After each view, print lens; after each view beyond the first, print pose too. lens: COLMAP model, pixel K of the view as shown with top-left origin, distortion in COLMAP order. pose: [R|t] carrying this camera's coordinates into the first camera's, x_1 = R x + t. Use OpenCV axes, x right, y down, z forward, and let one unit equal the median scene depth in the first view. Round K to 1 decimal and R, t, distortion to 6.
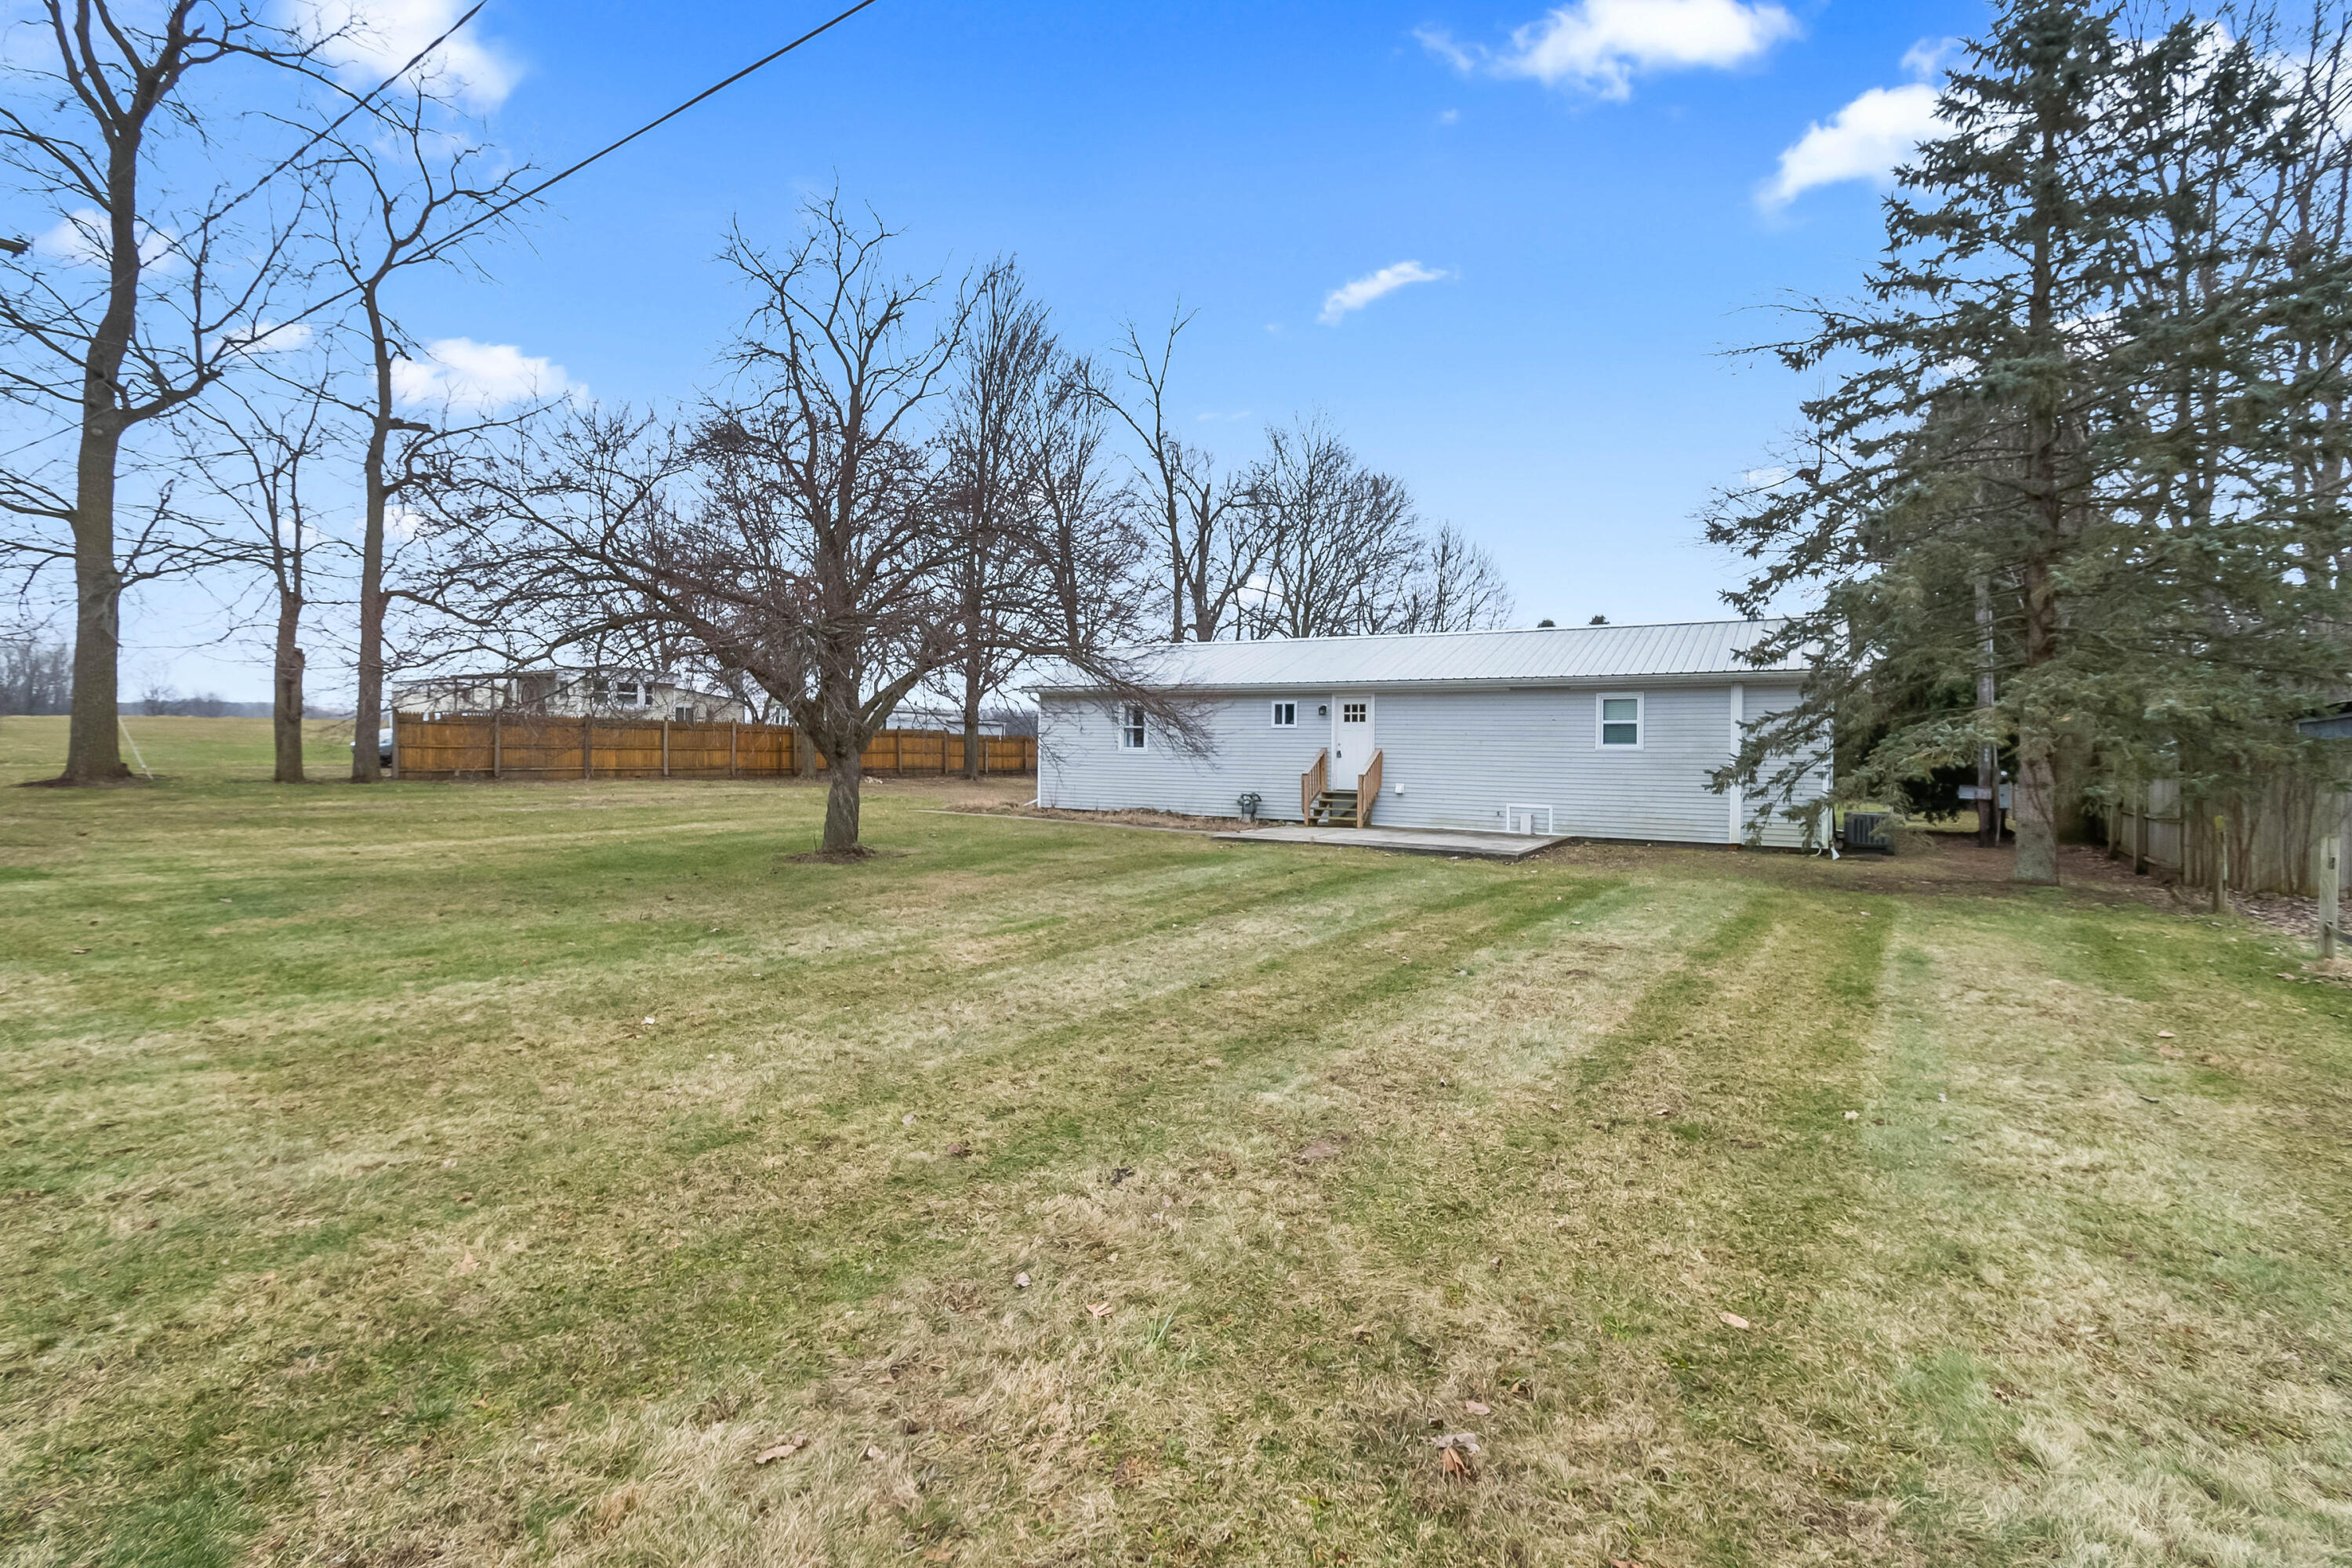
lens RADIAL K [[1059.3, 0, 1179.8], [0, 1059.3, 753.4], [0, 0, 1]] dist [0.001586, -0.000002]
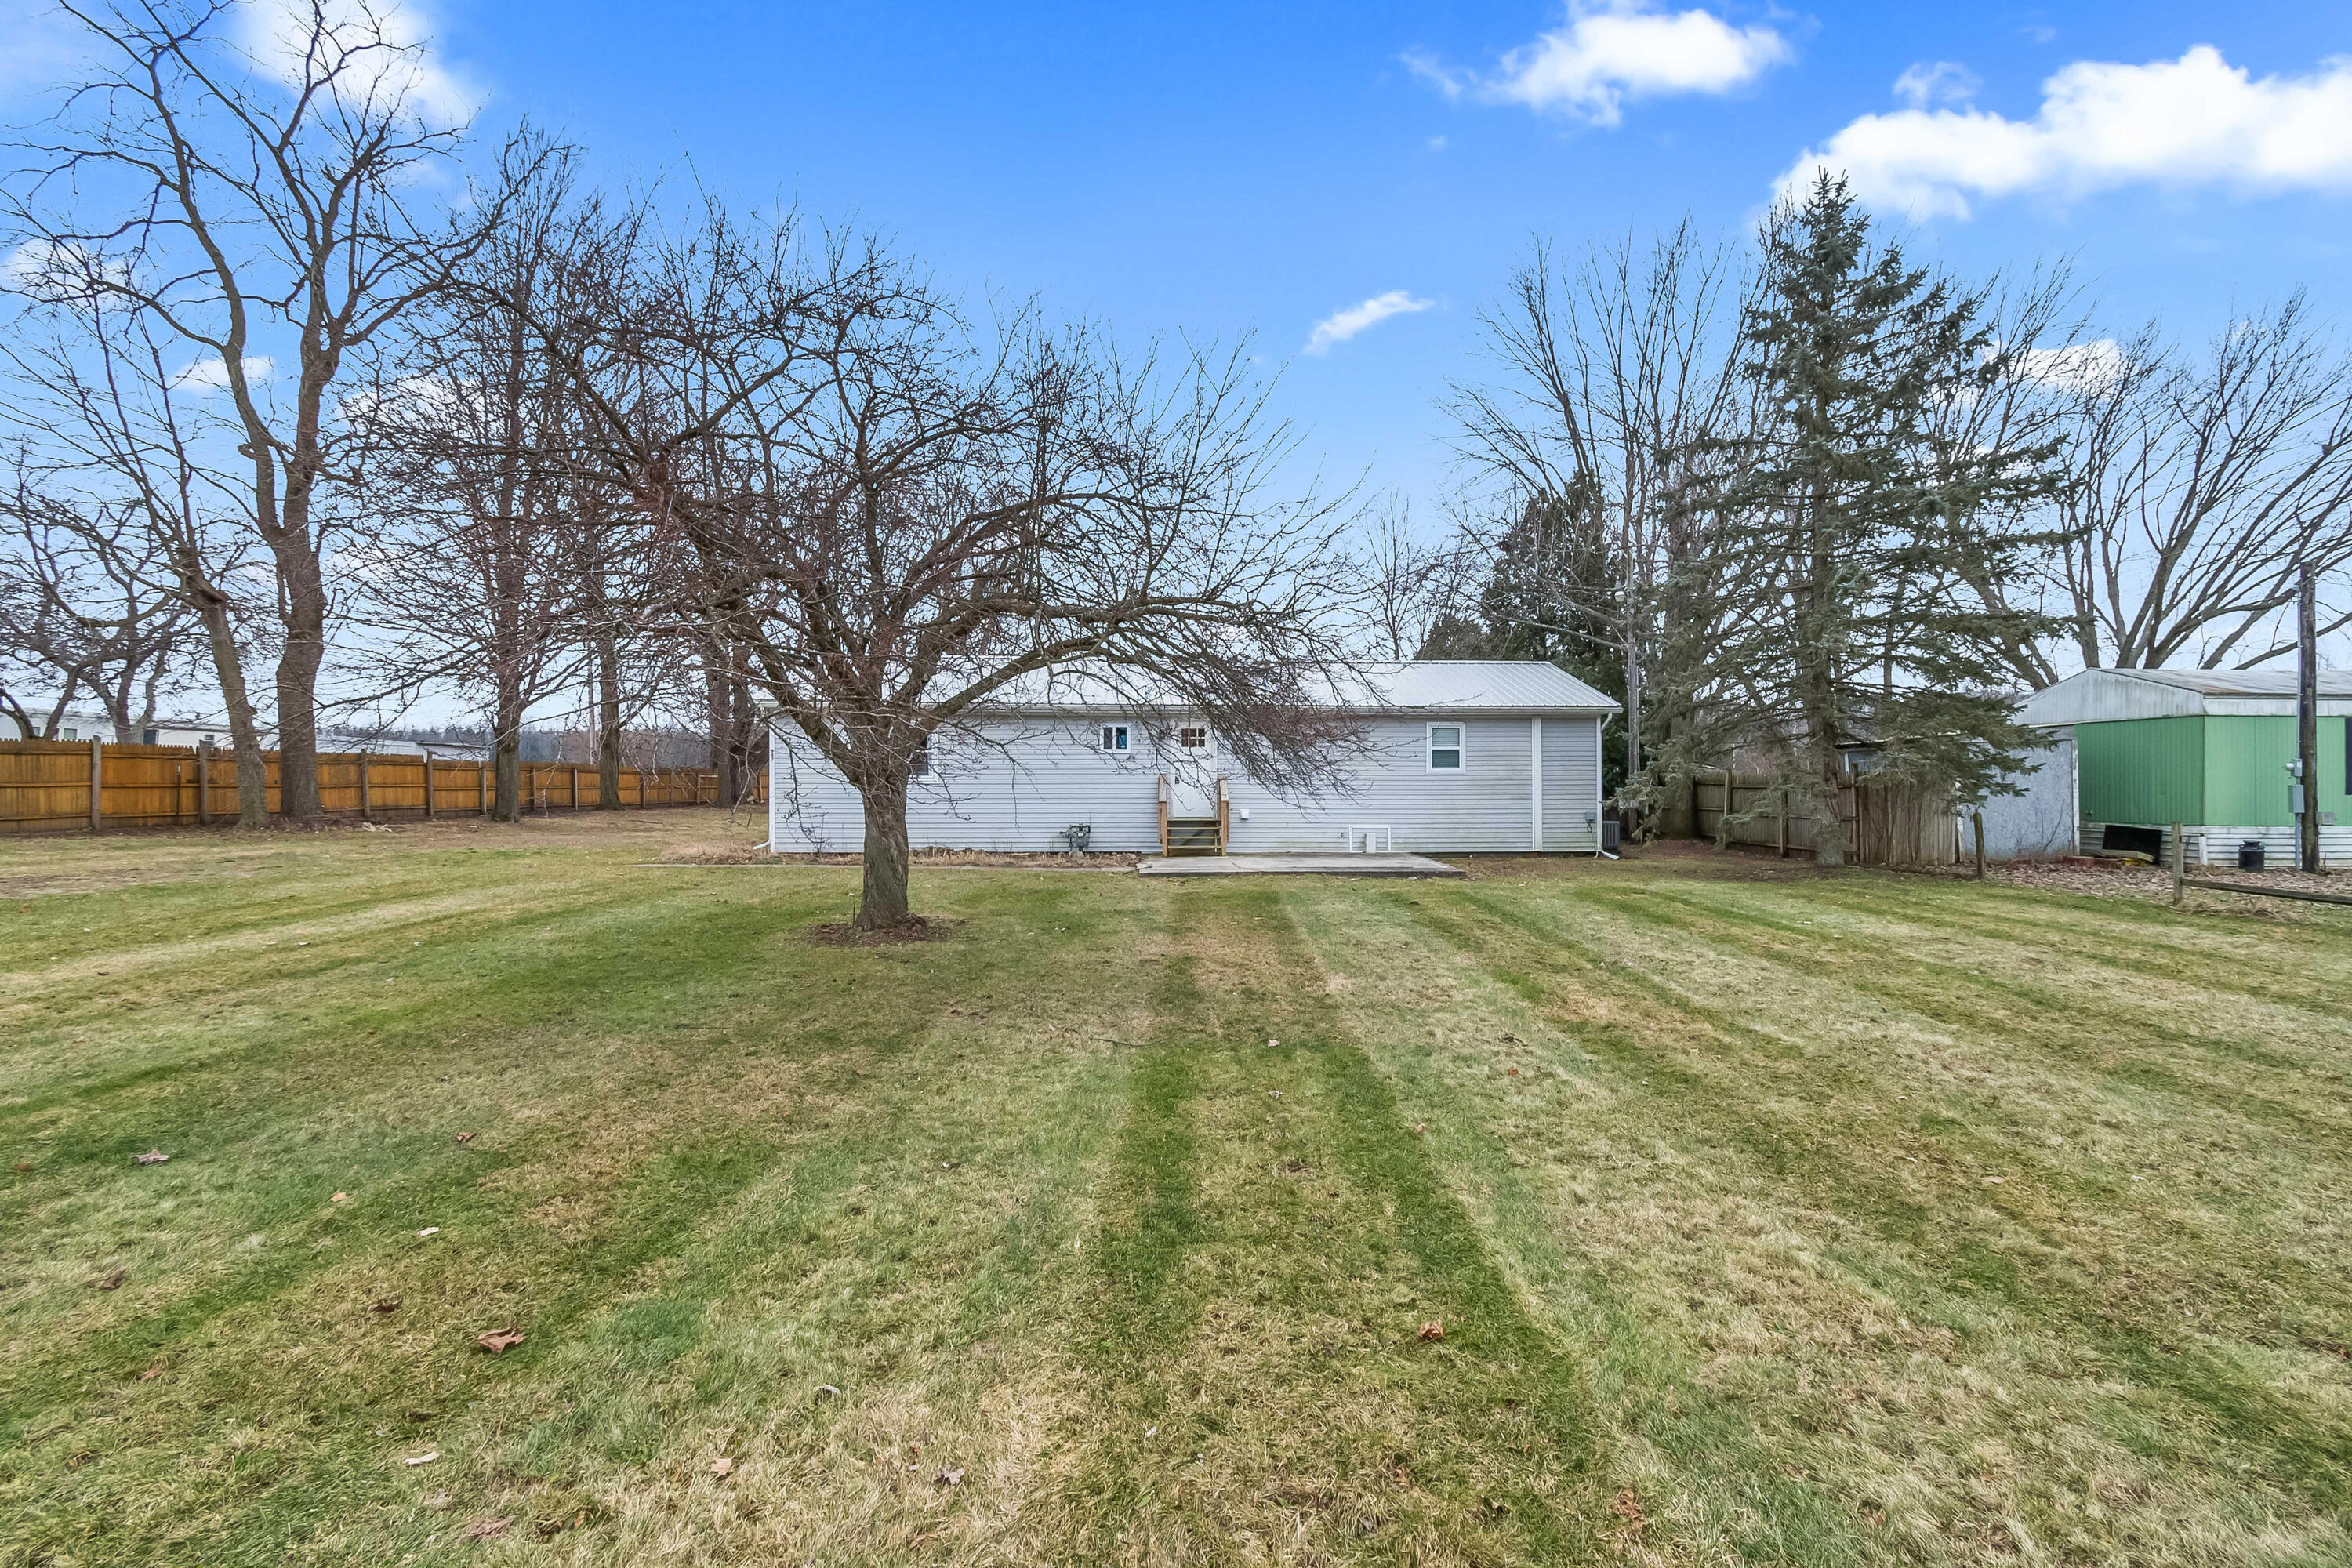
lens RADIAL K [[1059.3, 0, 1179.8], [0, 1059.3, 753.4], [0, 0, 1]] dist [0.001586, -0.000002]
pose [[0.818685, -0.004929, 0.574222, -0.406435], [0.010984, 0.999915, -0.007077, -0.016974], [-0.574138, 0.012101, 0.818669, 0.210081]]
